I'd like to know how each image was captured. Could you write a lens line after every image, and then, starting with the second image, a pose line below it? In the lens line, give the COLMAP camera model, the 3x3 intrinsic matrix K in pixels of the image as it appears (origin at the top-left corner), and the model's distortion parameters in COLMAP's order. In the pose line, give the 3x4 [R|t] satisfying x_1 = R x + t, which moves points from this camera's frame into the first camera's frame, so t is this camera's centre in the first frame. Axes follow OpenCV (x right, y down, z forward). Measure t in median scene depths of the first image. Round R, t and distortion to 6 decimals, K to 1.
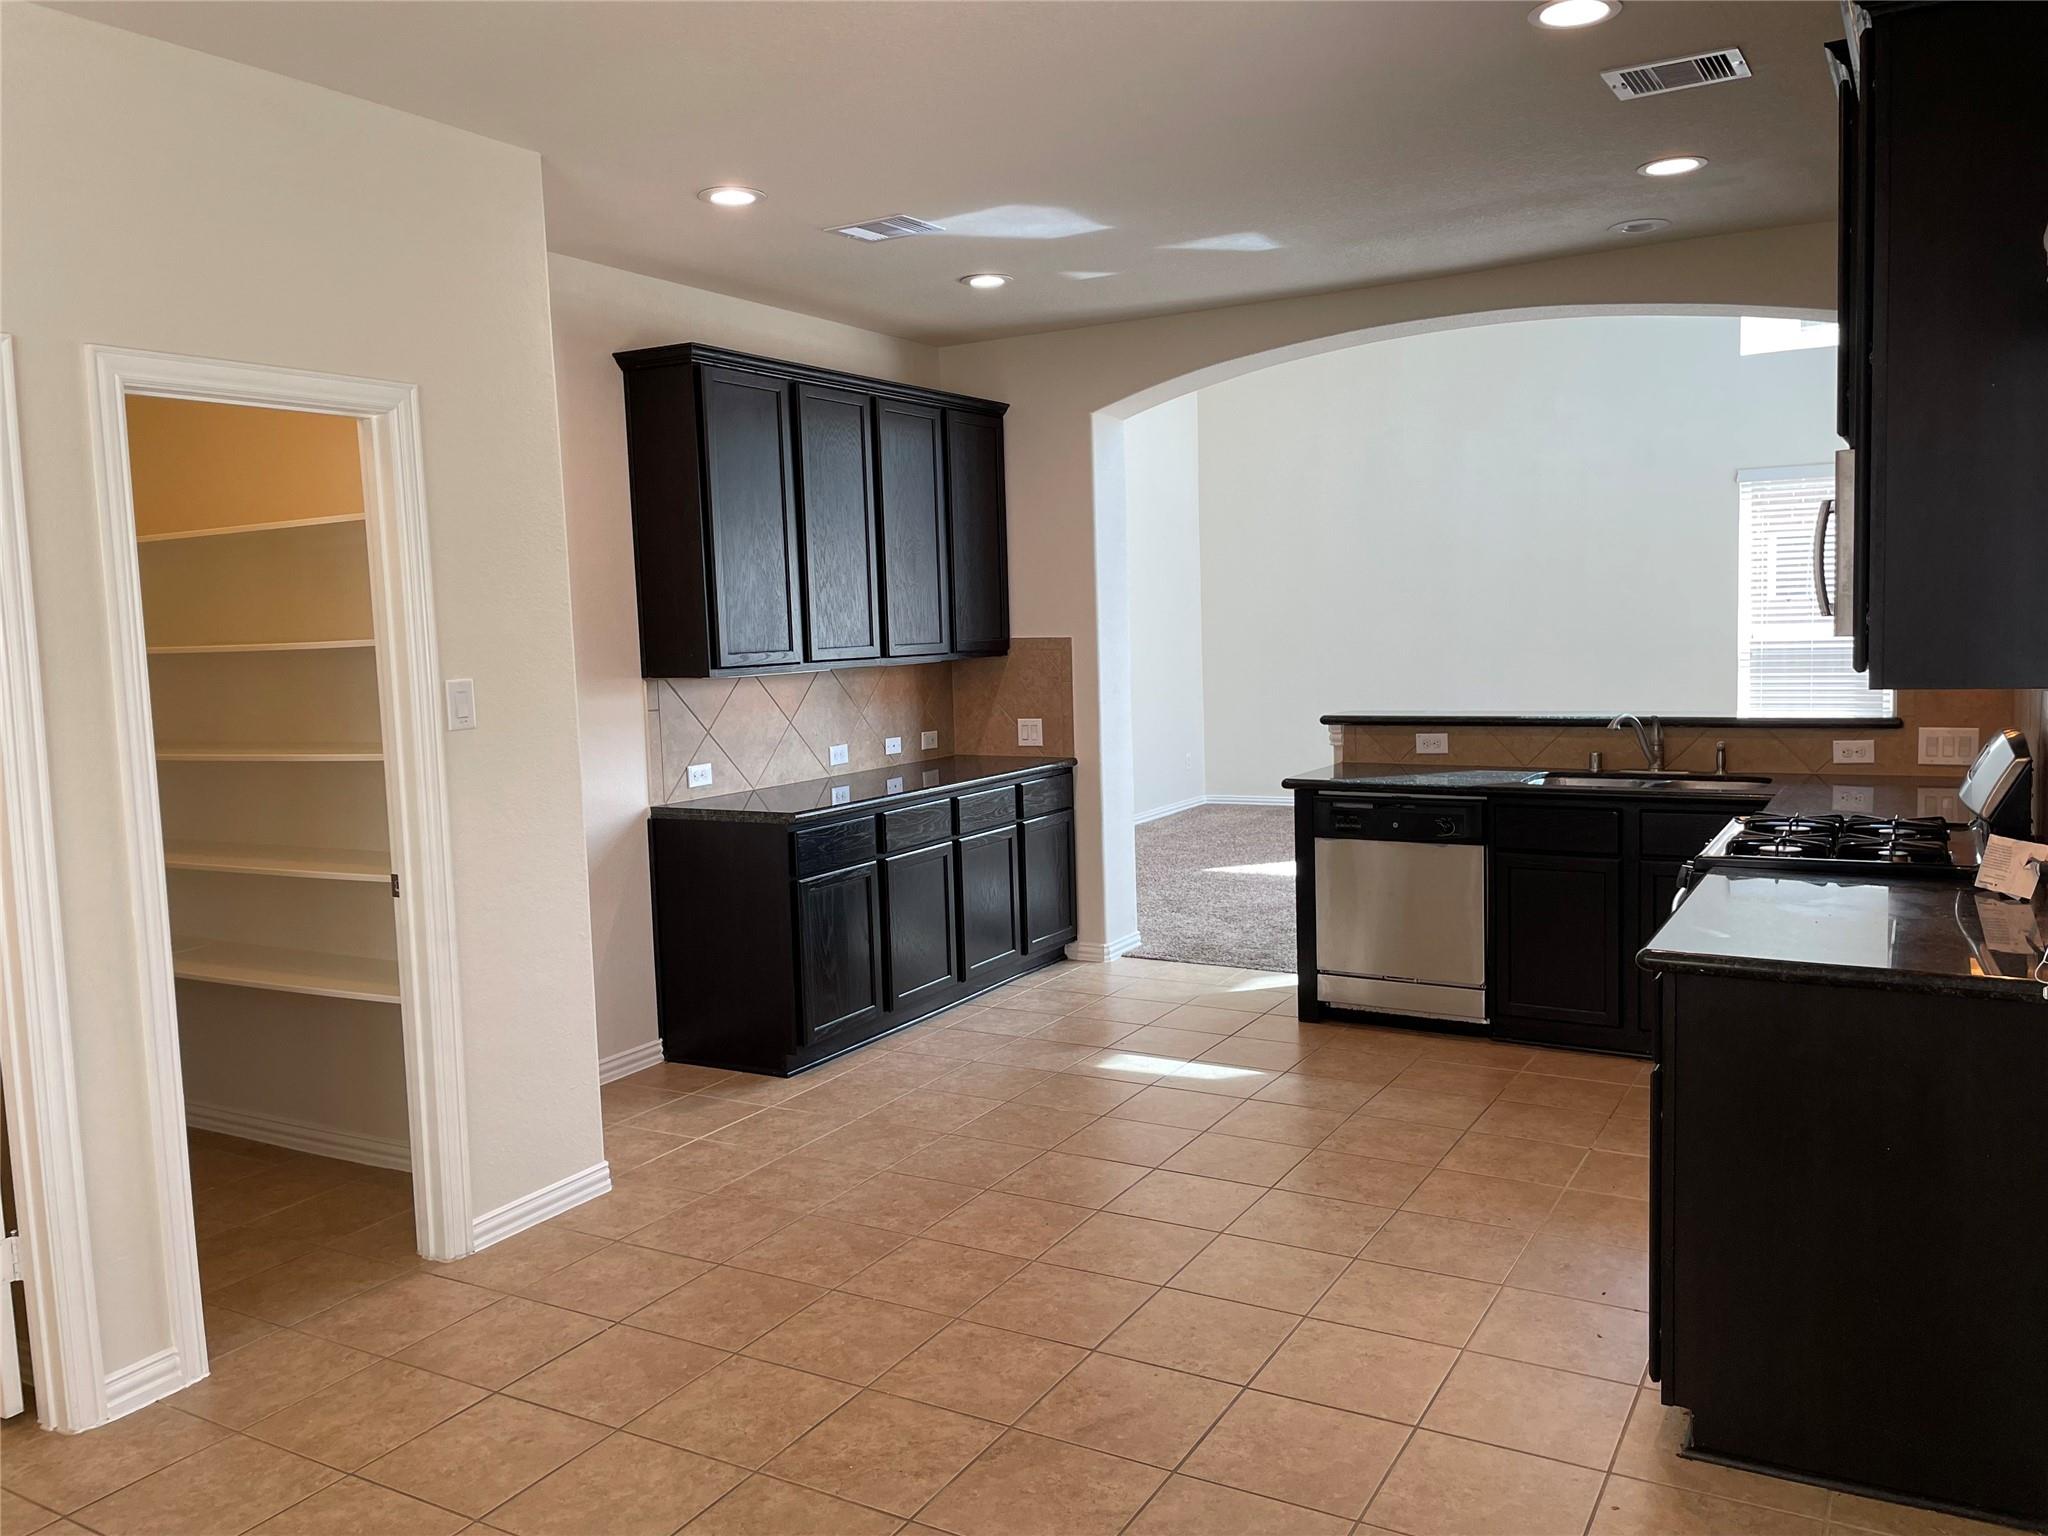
lens RADIAL K [[1535.3, 0, 1015.7], [0, 1535.3, 753.5], [0, 0, 1]] dist [0.078891, -0.099169]
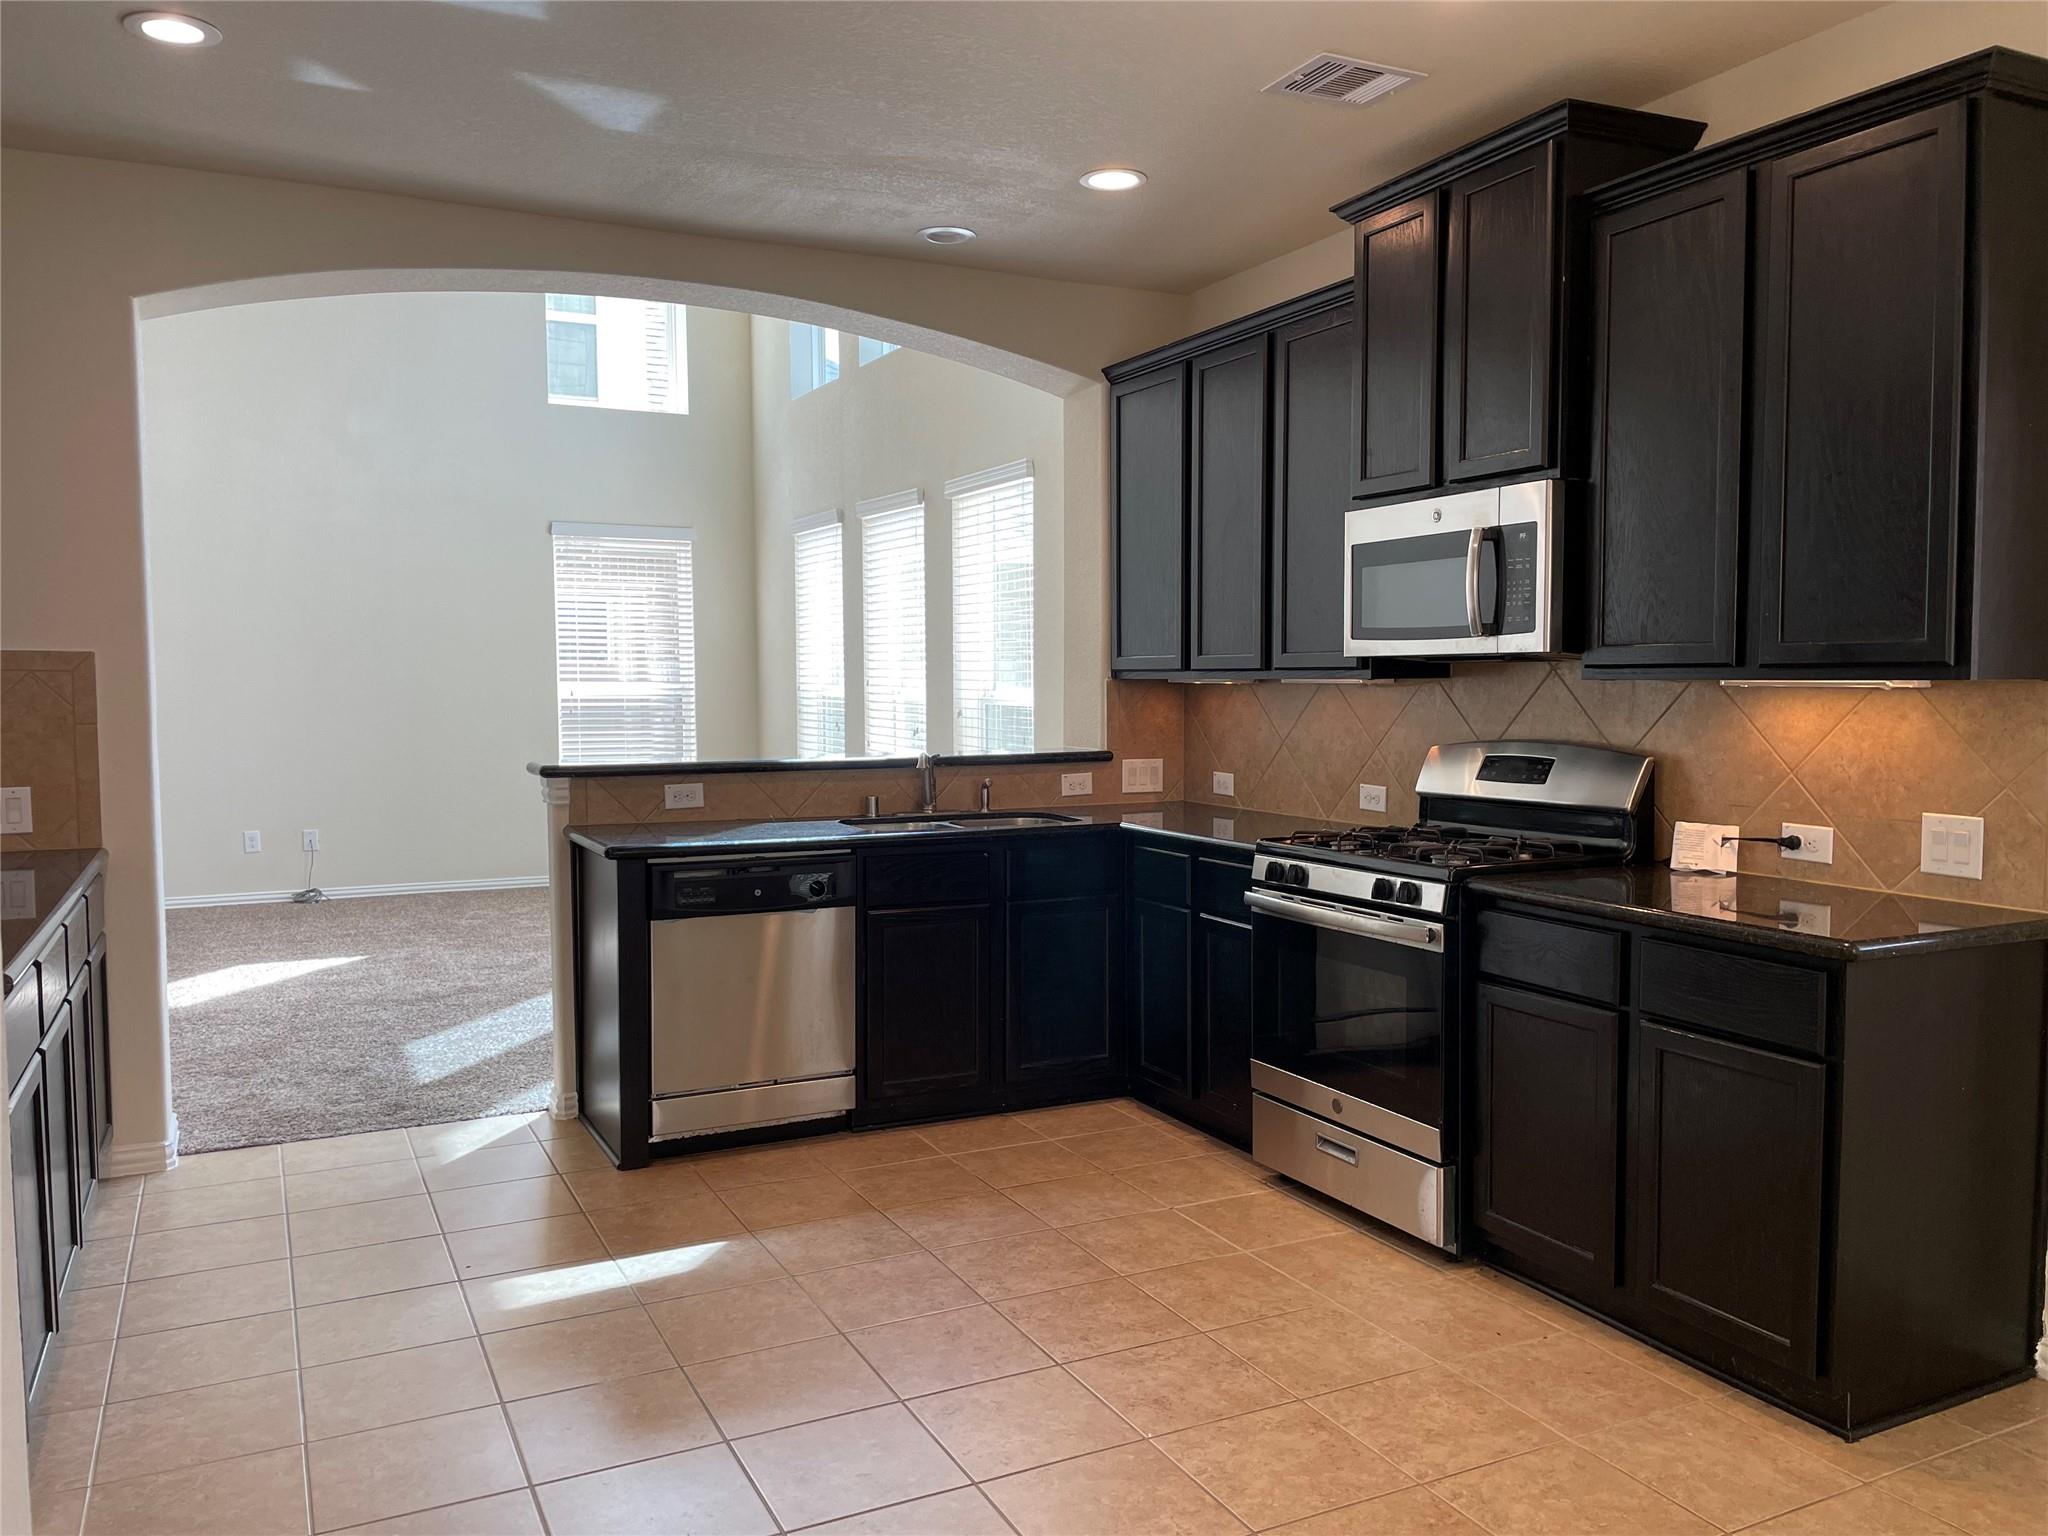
lens RADIAL K [[1535.3, 0, 1026.6], [0, 1535.3, 762.5], [0, 0, 1]] dist [0.078891, -0.099169]
pose [[0.542630, -0.017328, 0.839793, -0.363616], [0.055711, 0.998328, -0.015398, -0.001579], [-0.838122, 0.055141, 0.542688, 0.450656]]
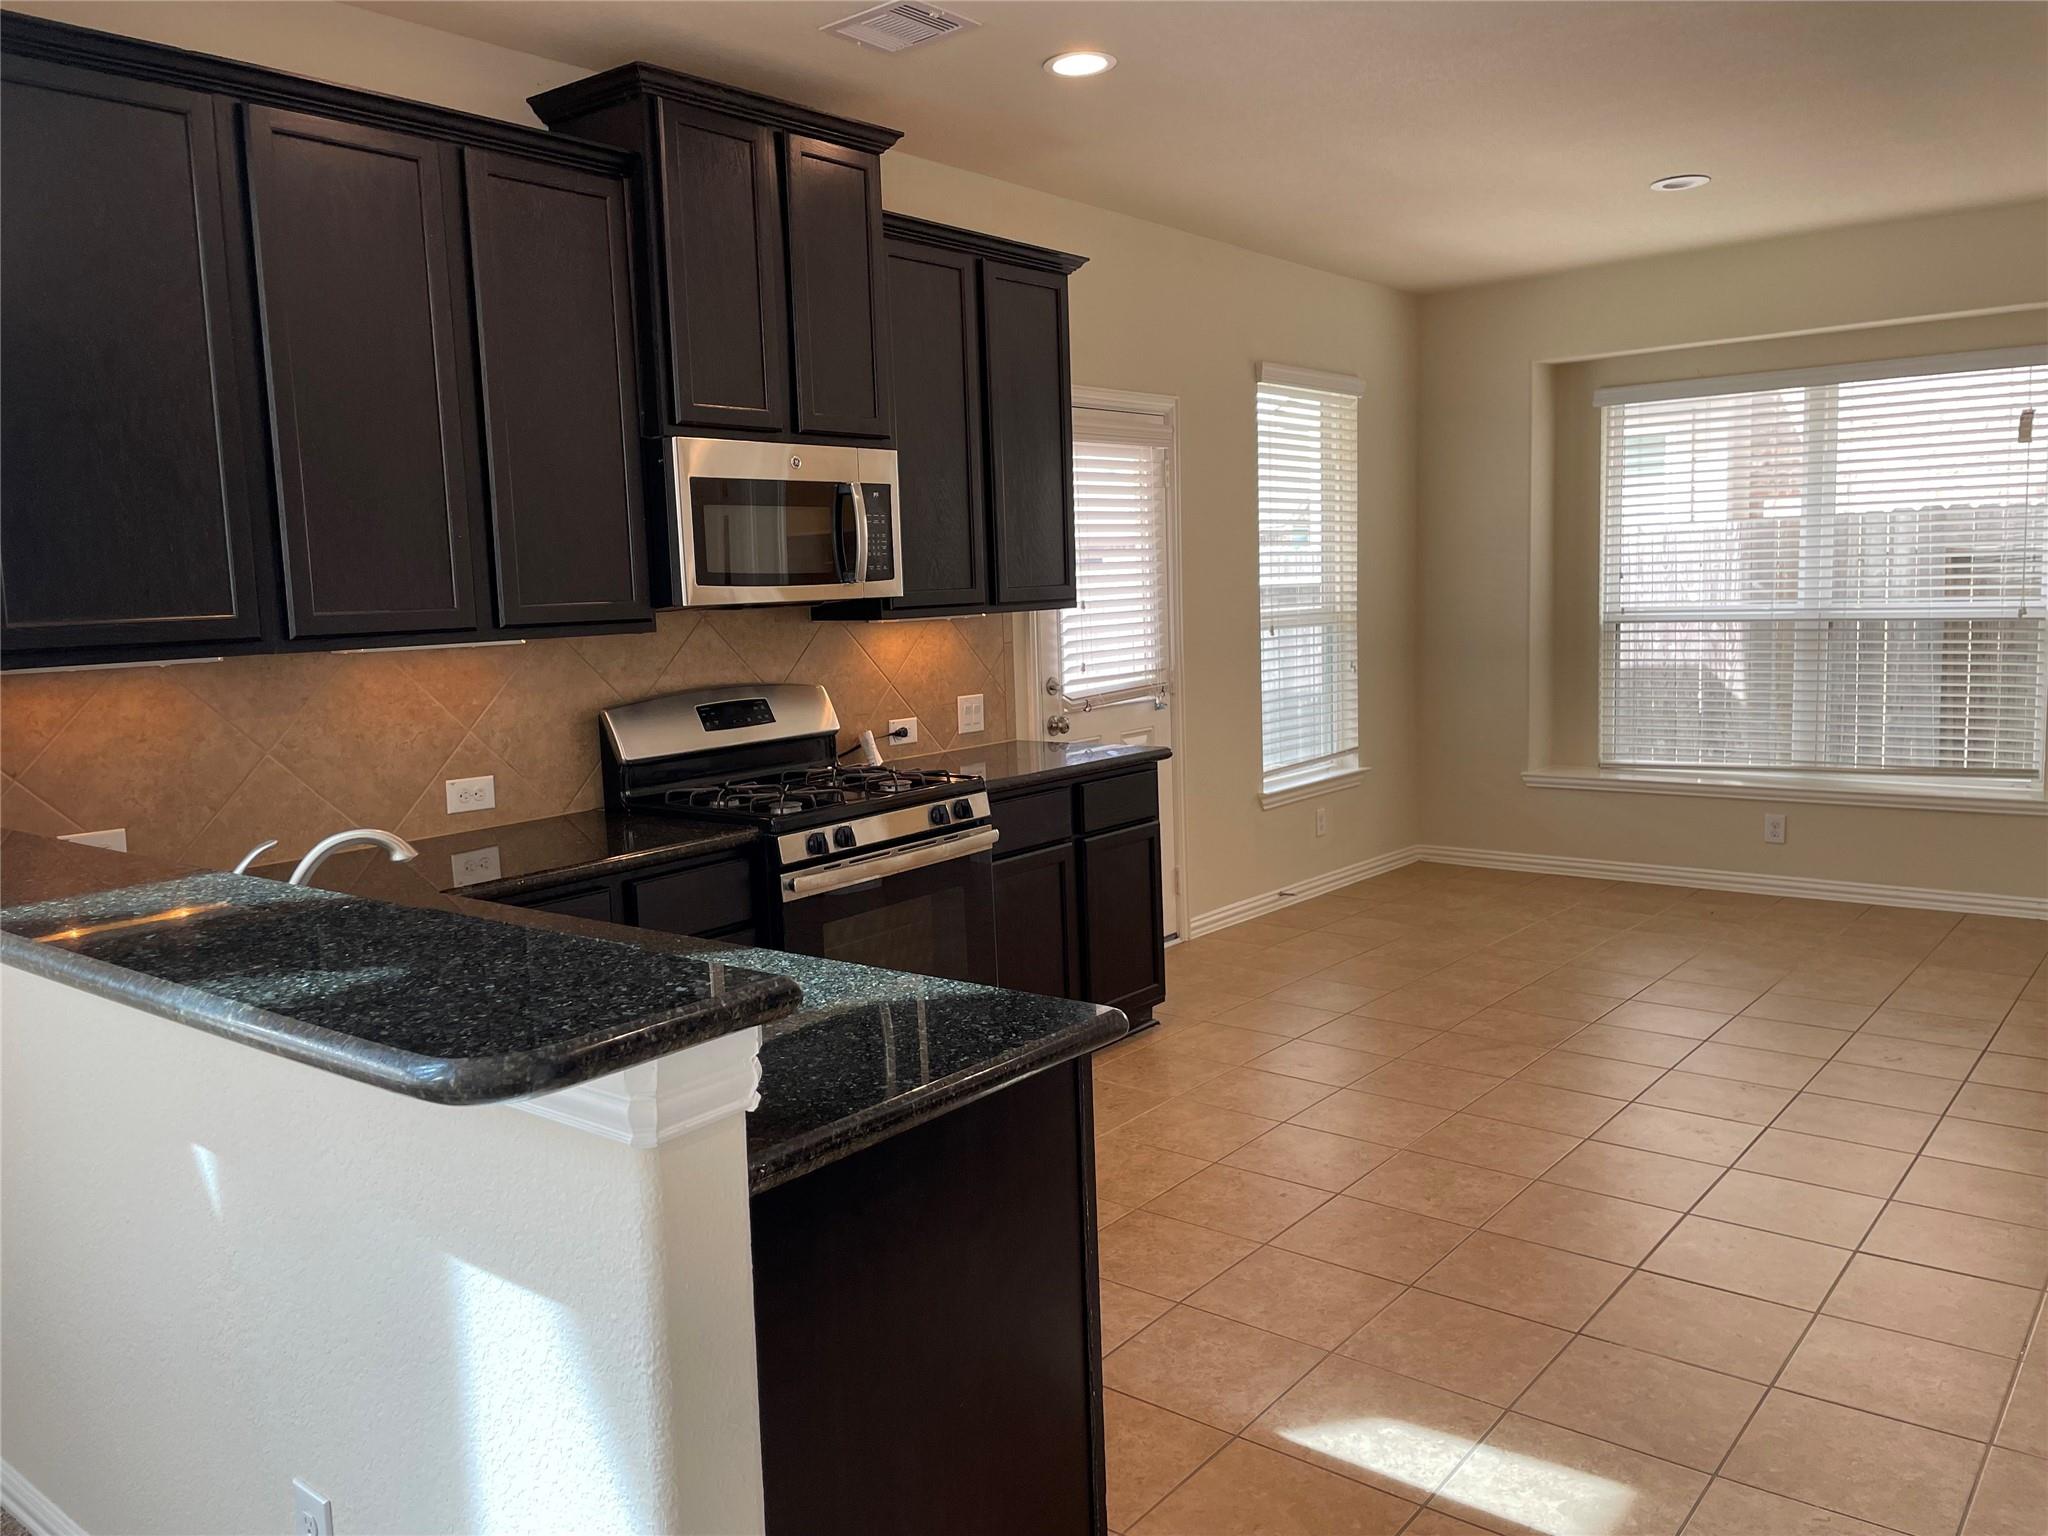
lens RADIAL K [[1535.3, 0, 1016.7], [0, 1535.3, 758.3], [0, 0, 1]] dist [0.078891, -0.099169]
pose [[-0.984713, 0.047061, 0.167706, 0.142379], [0.079647, 0.977913, 0.193242, -0.115641], [-0.154908, 0.203645, -0.966712, 1.410678]]
